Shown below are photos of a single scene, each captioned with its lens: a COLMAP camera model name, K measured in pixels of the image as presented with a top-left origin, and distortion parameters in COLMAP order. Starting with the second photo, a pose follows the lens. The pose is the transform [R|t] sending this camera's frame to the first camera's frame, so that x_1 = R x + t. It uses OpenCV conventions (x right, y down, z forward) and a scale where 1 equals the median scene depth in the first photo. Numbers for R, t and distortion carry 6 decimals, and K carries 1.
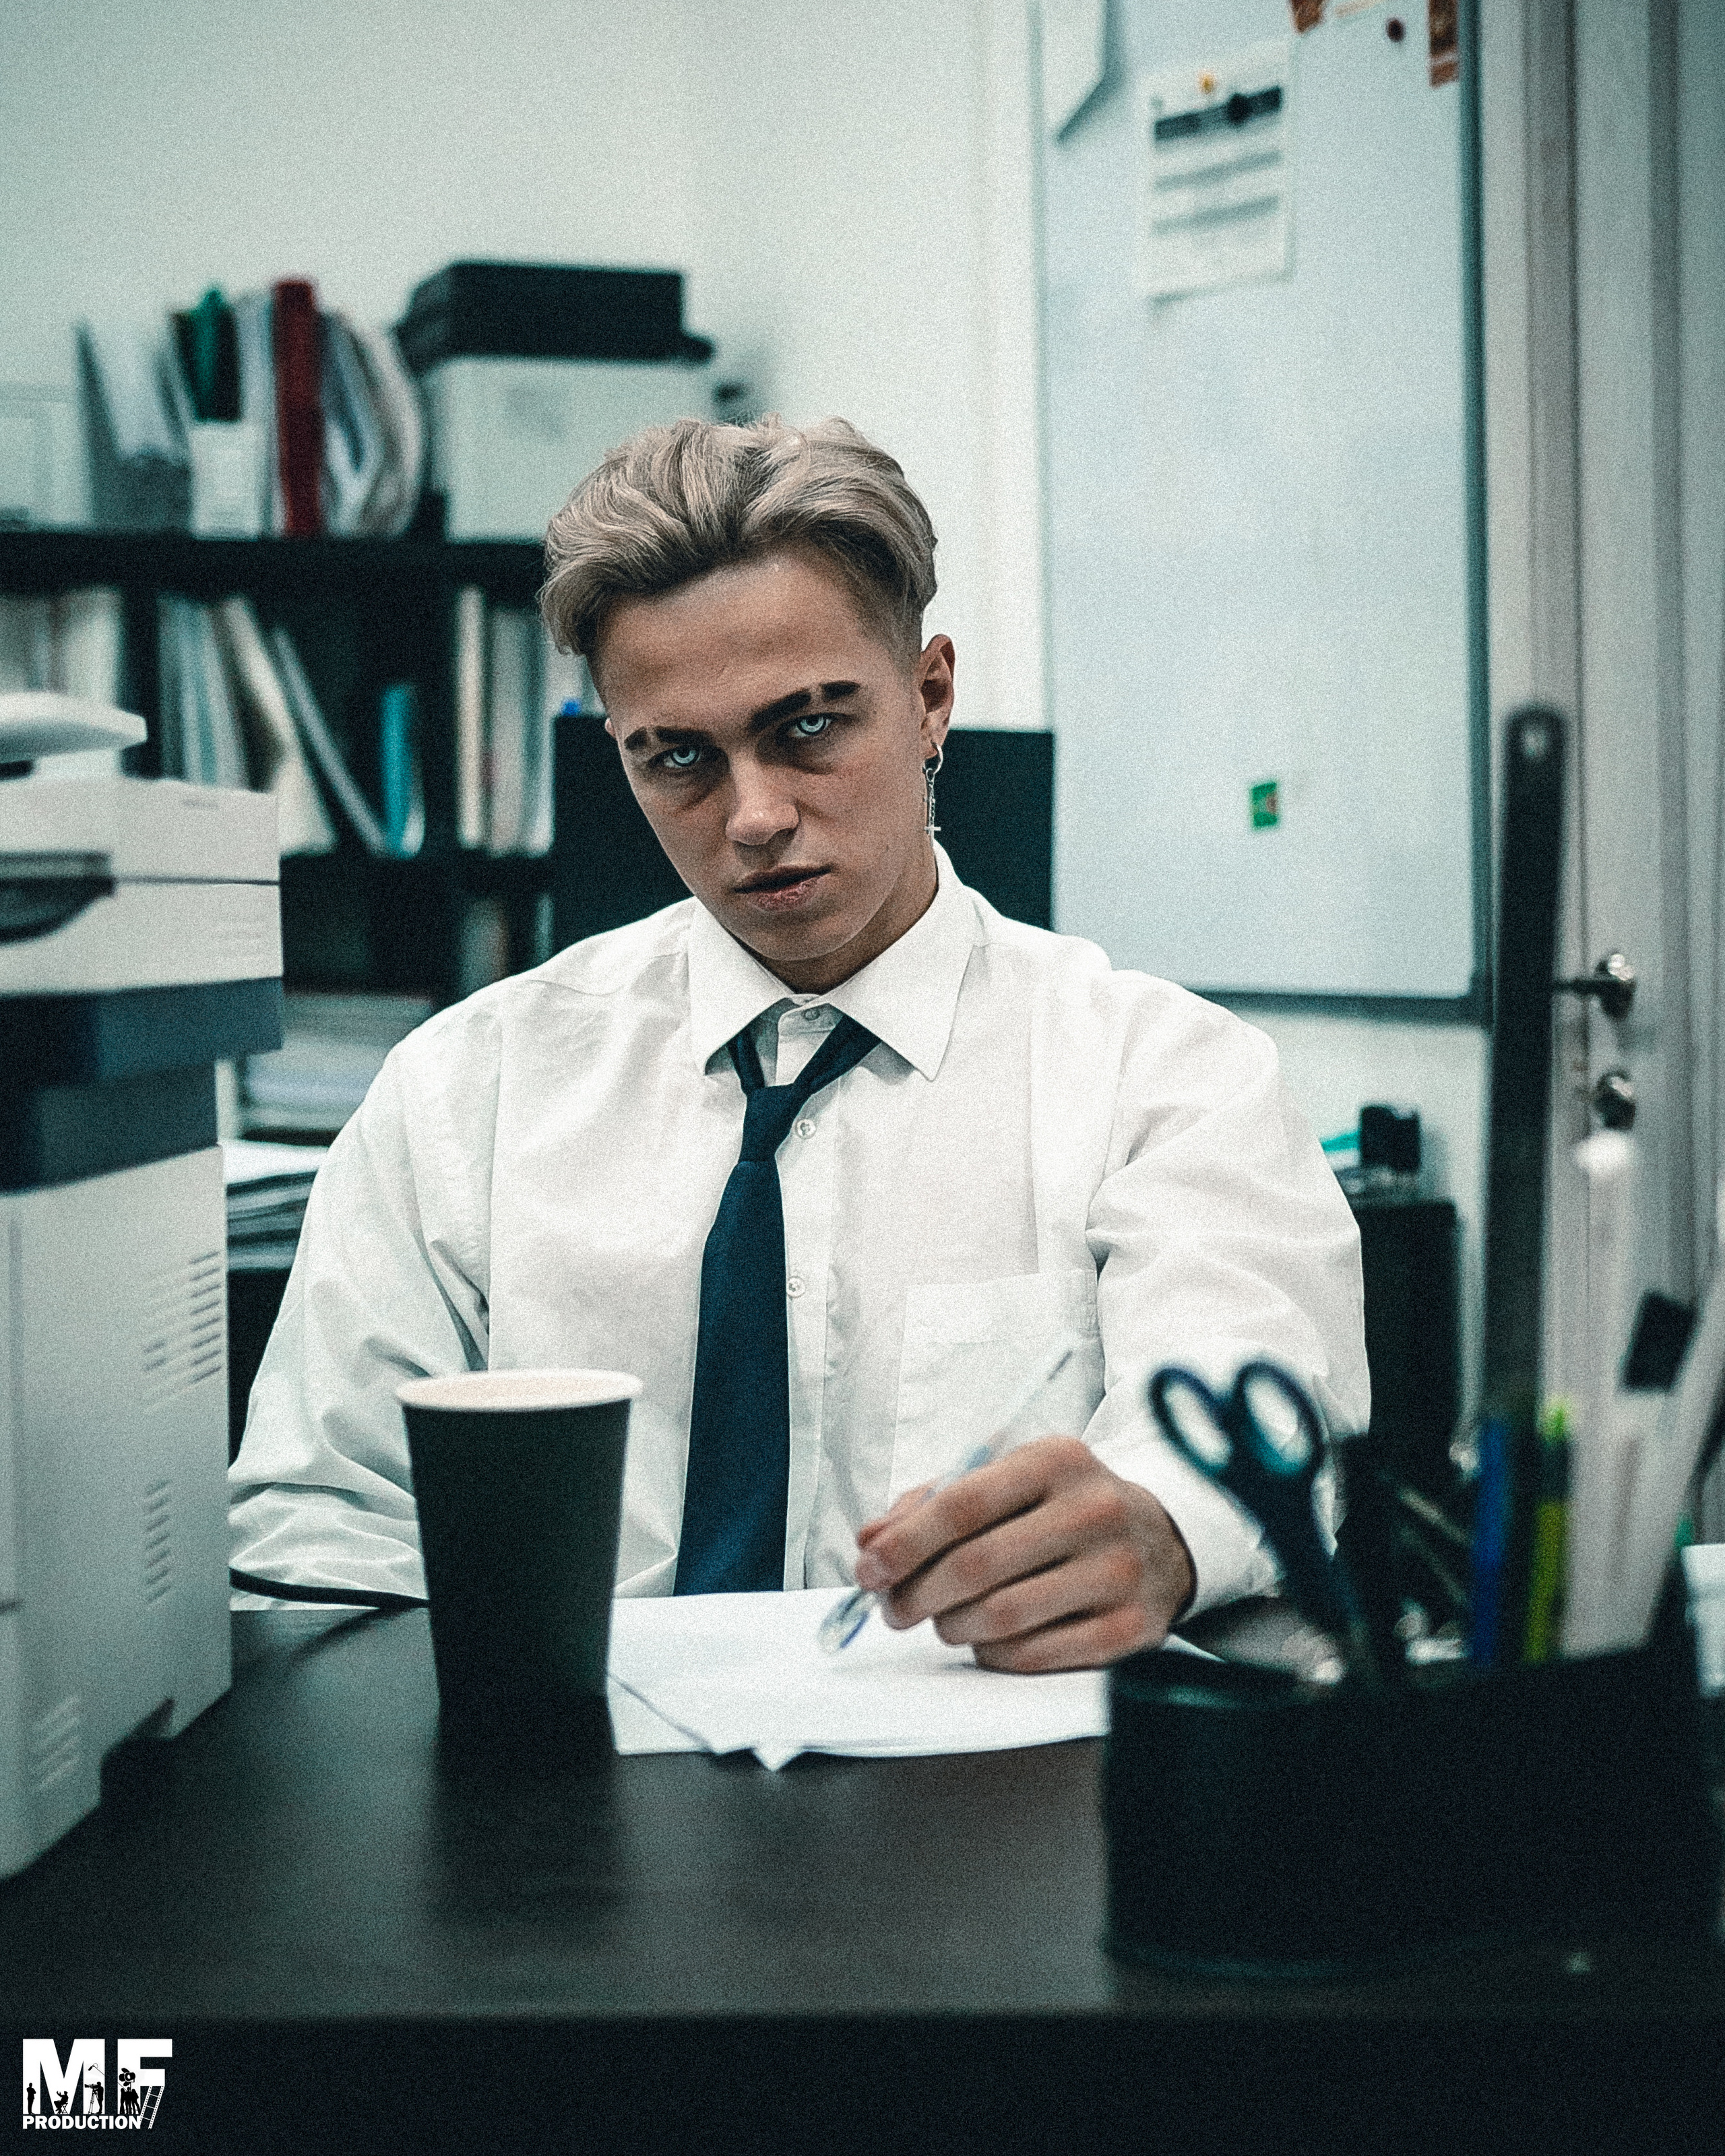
lens RADIAL K [[4131.1, 0, 861.5], [0, 4131.1, 867.6], [0, 0, 1]] dist [0.101177, 0.129370]
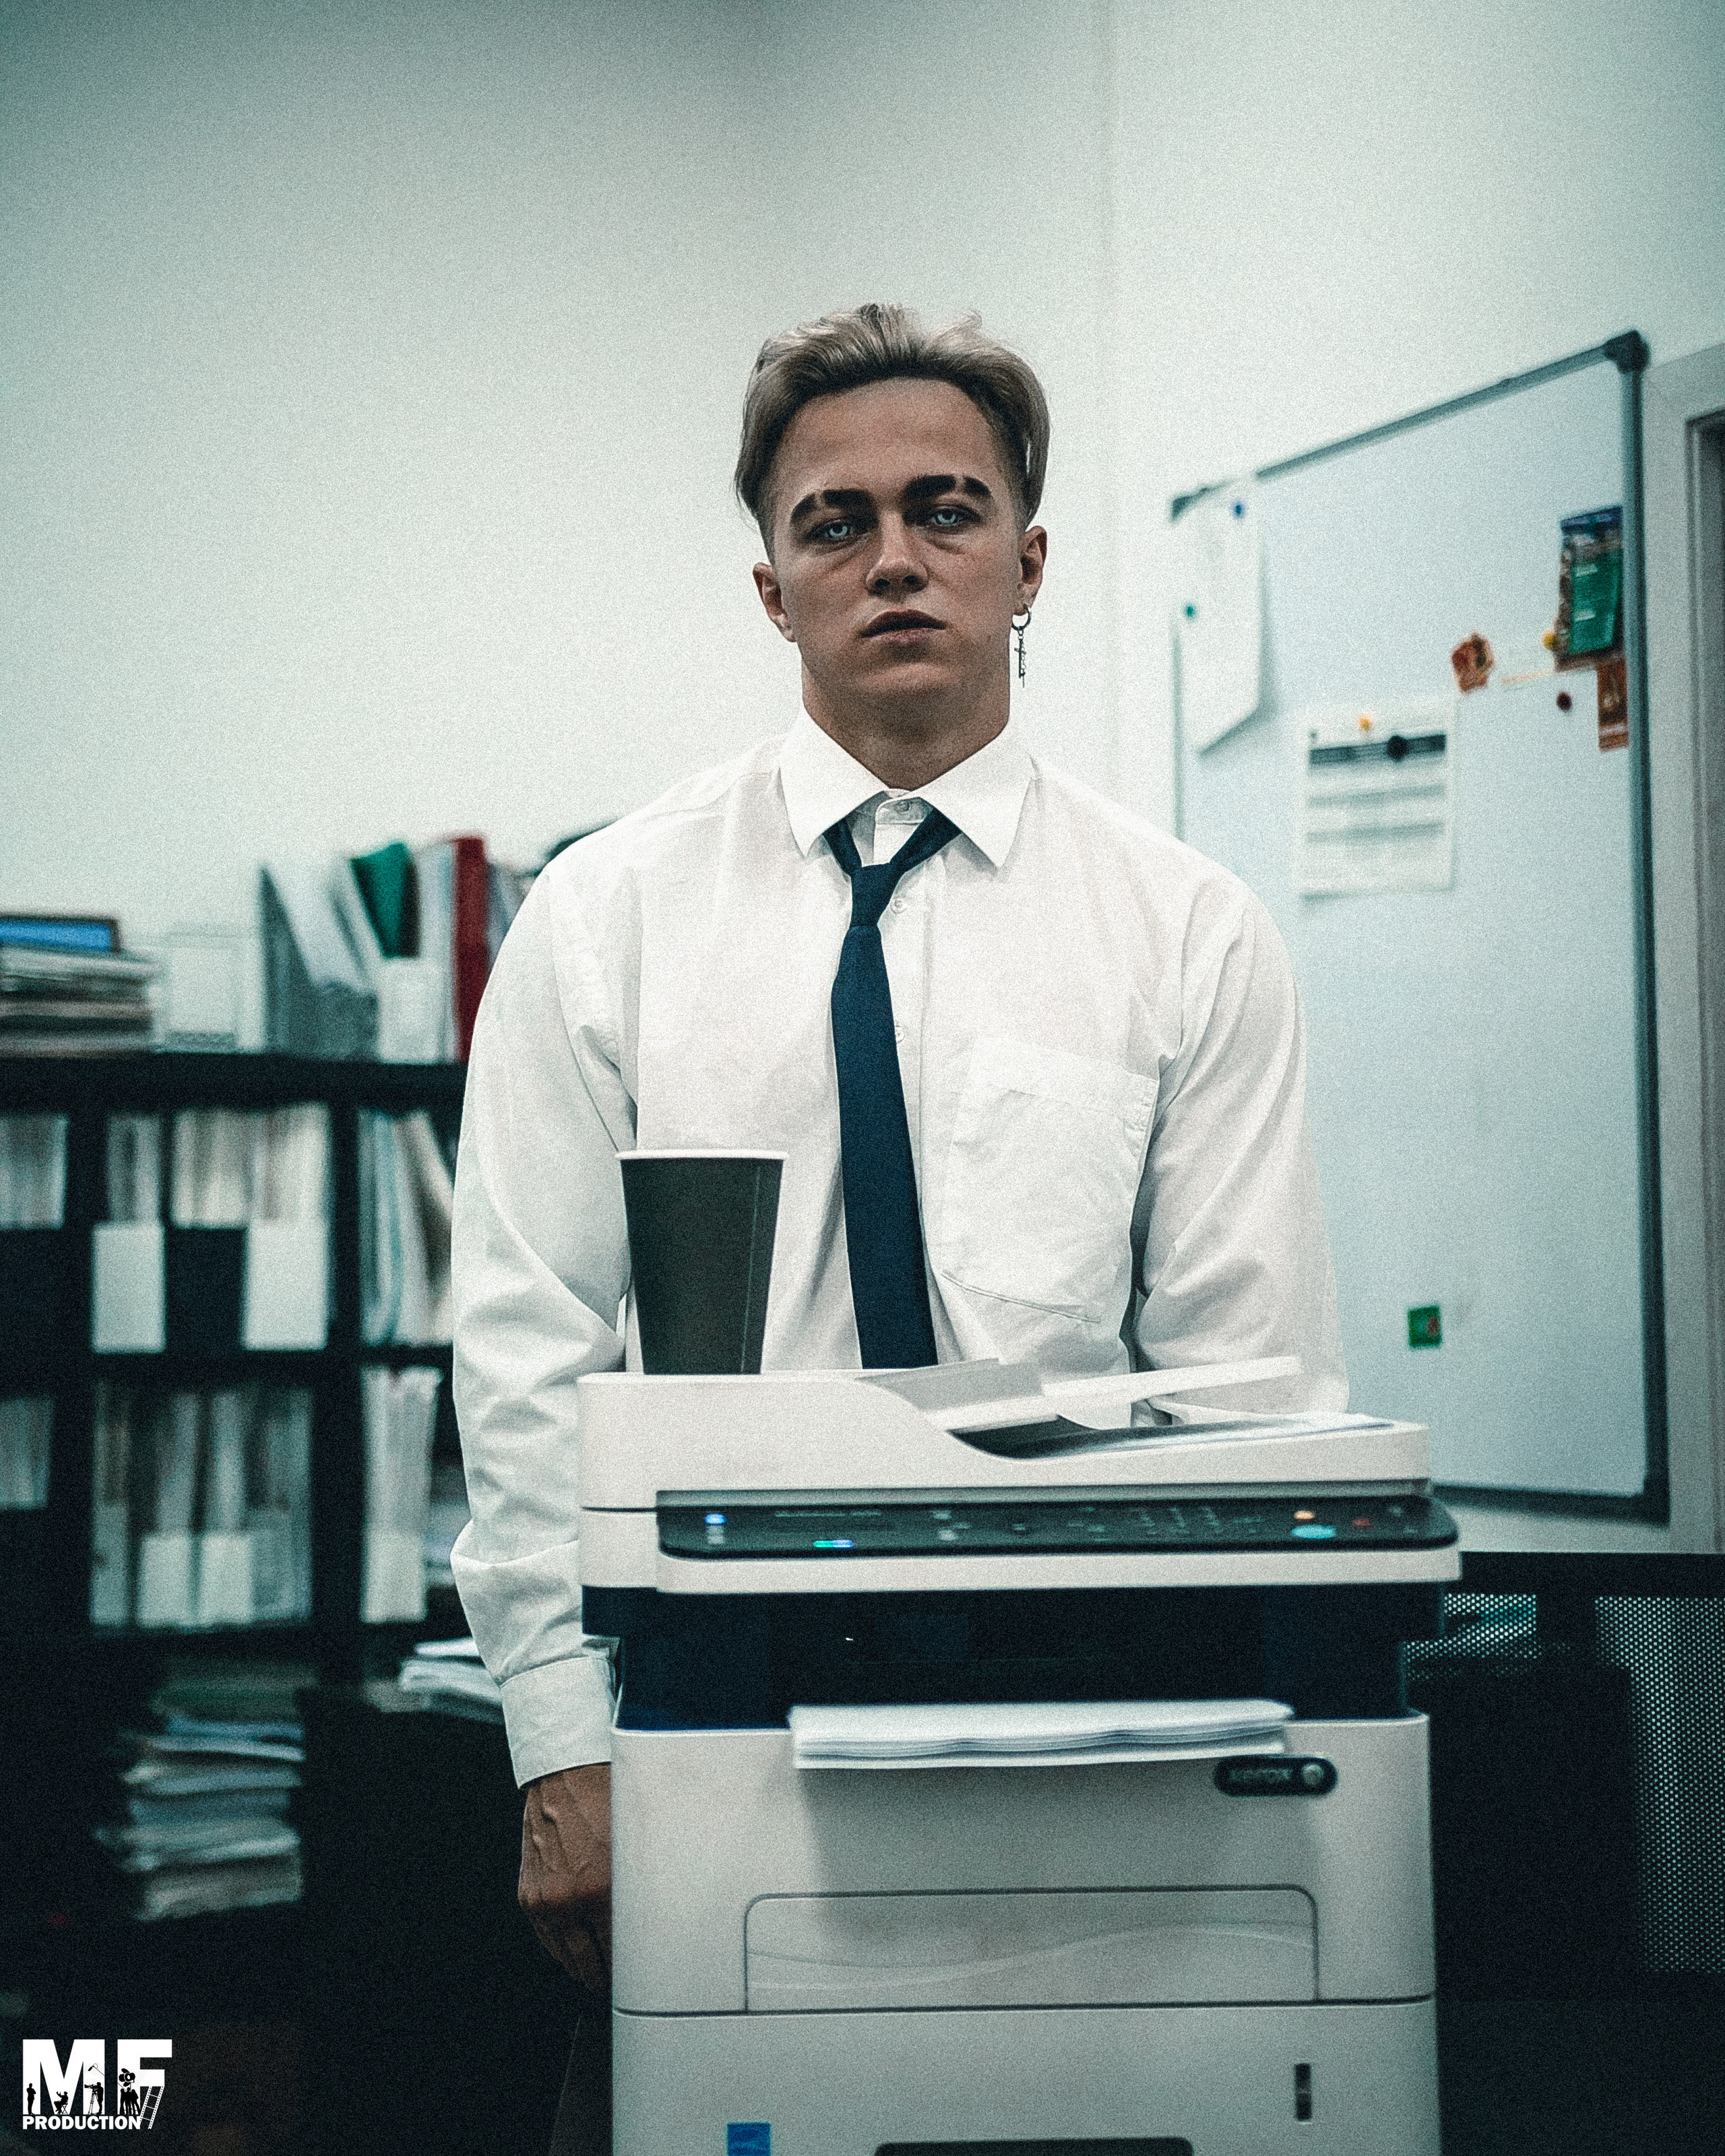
lens RADIAL K [[4161.6, 0, 823.0], [0, 4161.6, 974.6], [0, 0, 1]] dist [0.110922, 0.132405]
pose [[0.992778, 0.019577, 0.118361, -0.237589], [-0.011106, 0.997356, -0.071811, -0.030231], [-0.119454, 0.069978, 0.990371, -0.195000]]
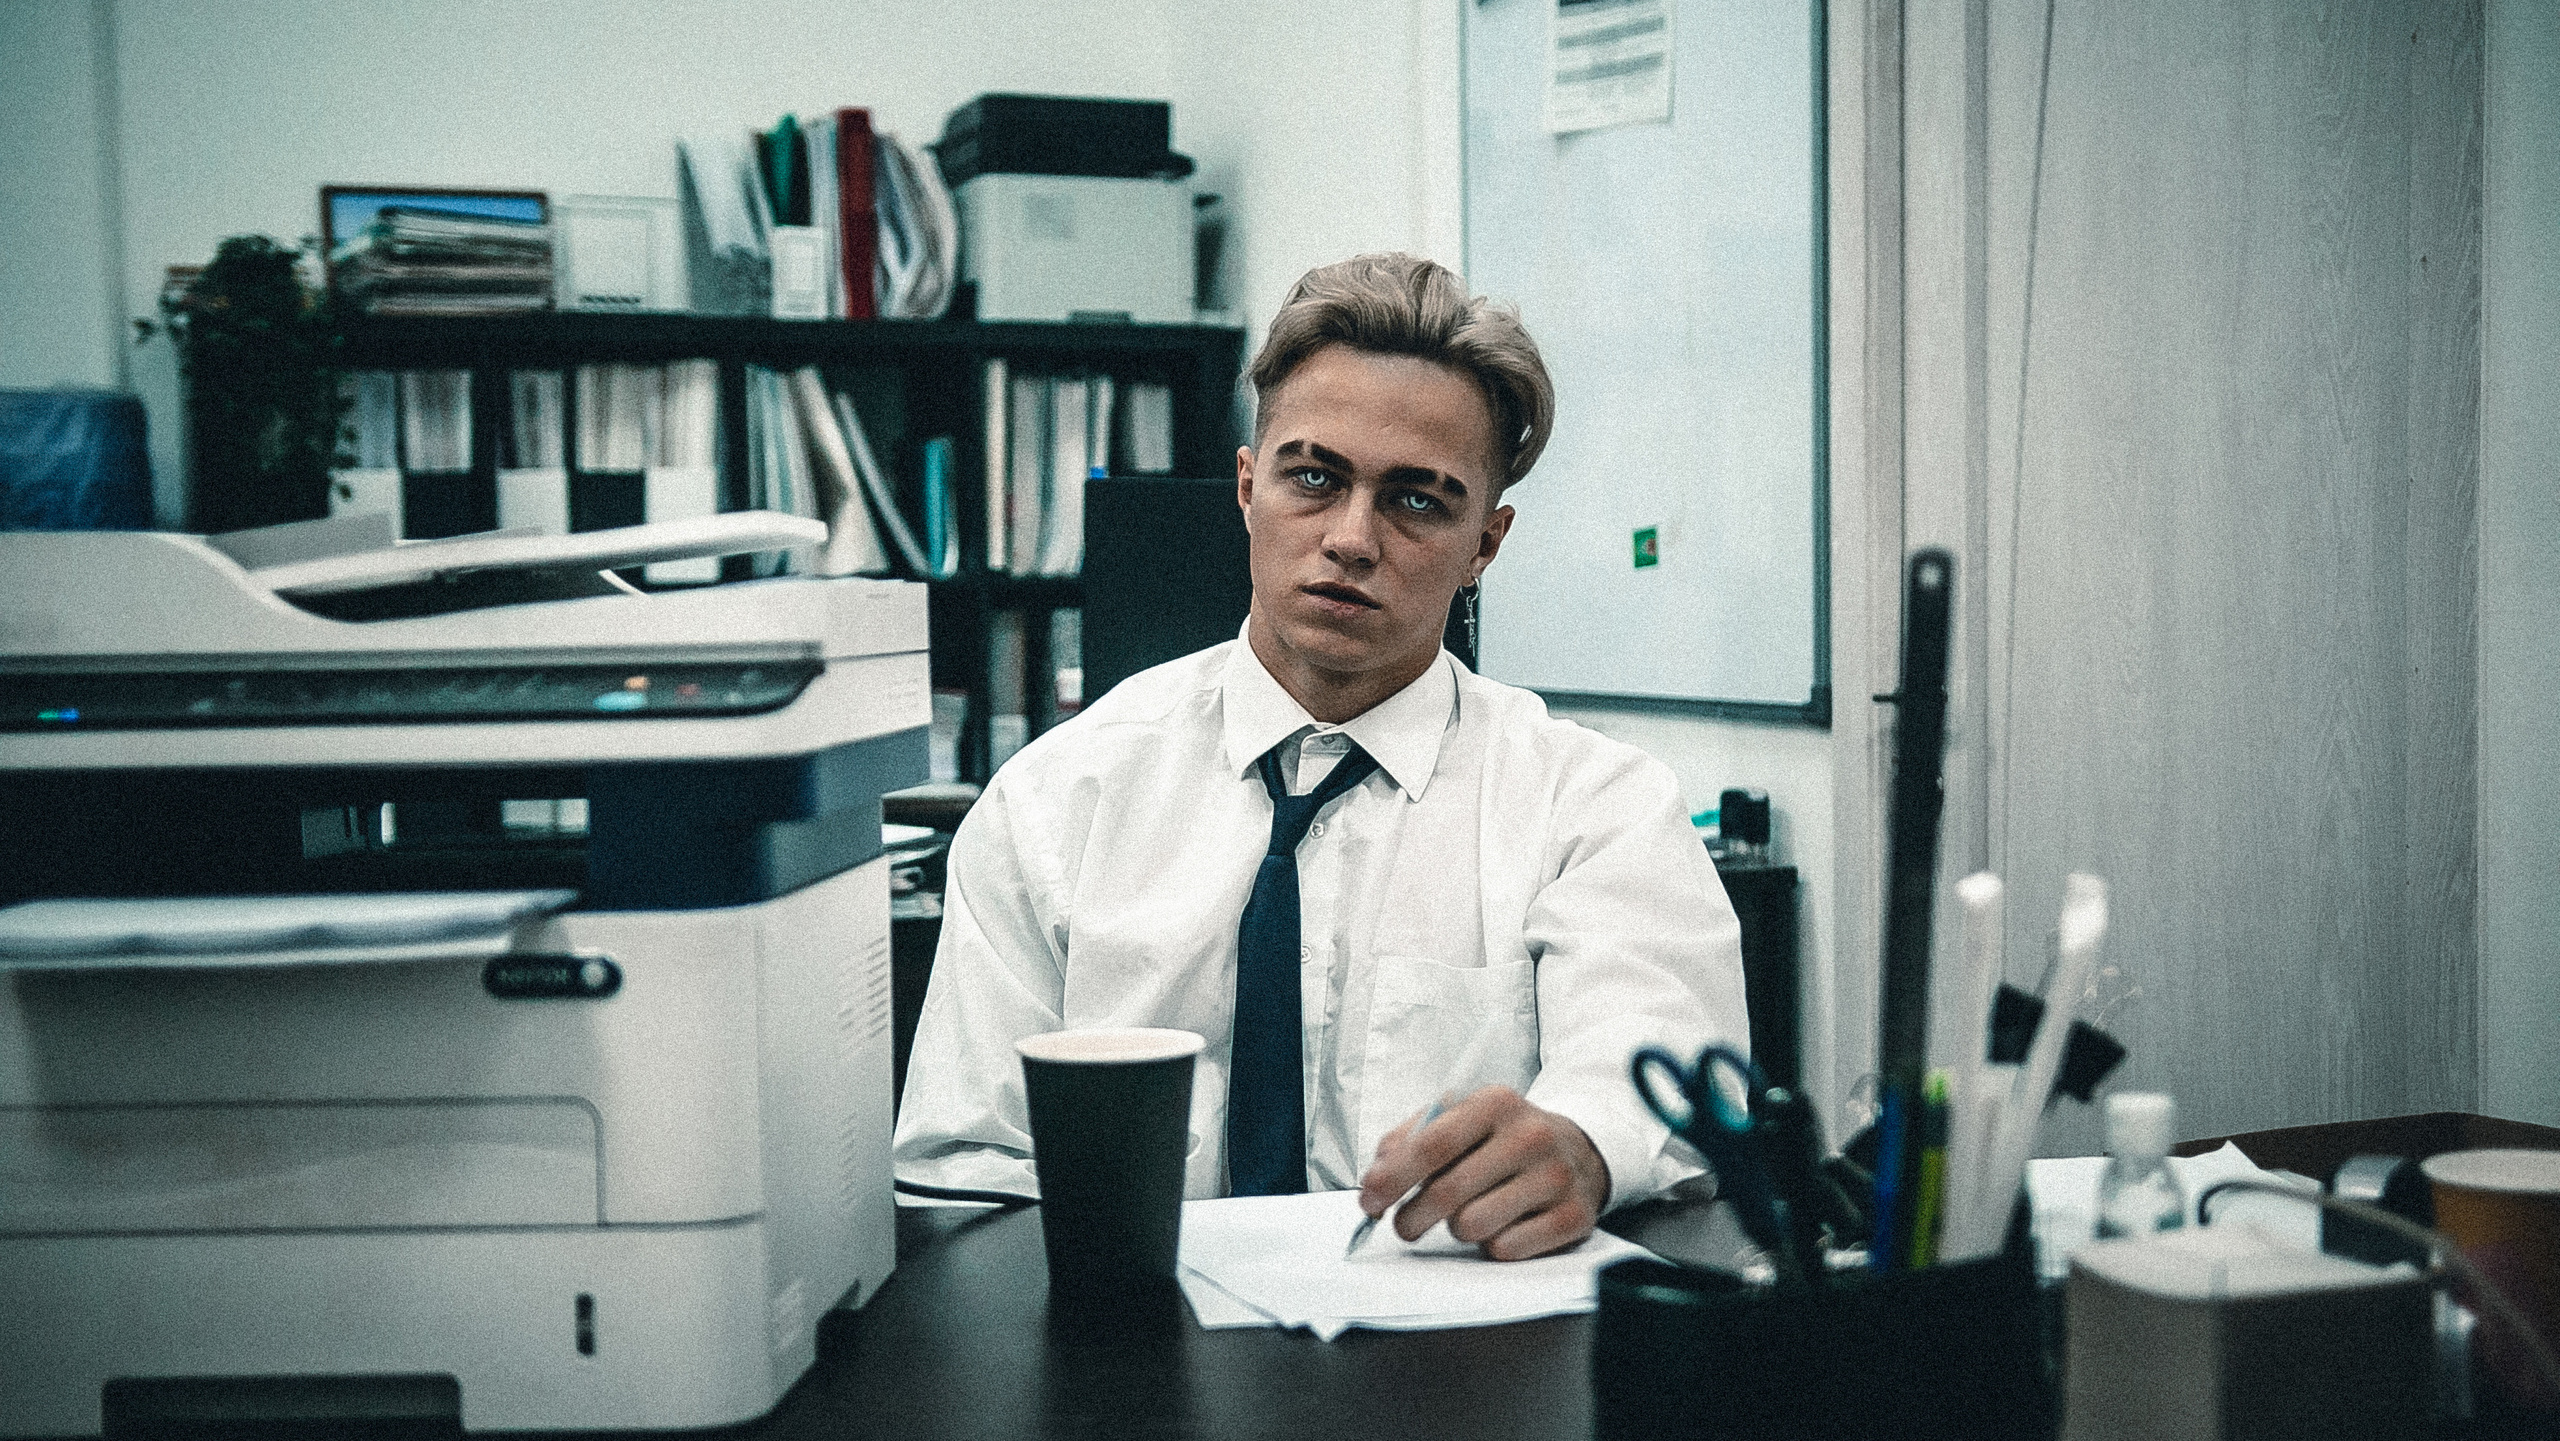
lens RADIAL K [[3399.9, 0, 1280.0], [0, 3399.9, 720.5], [0, 0, 1]] dist [0.065596, 0.009622]
pose [[0.999988, 0.004135, 0.002754, -0.016525], [-0.004262, 0.998846, 0.047838, -0.012621], [-0.002553, -0.047849, 0.998851, -0.028915]]
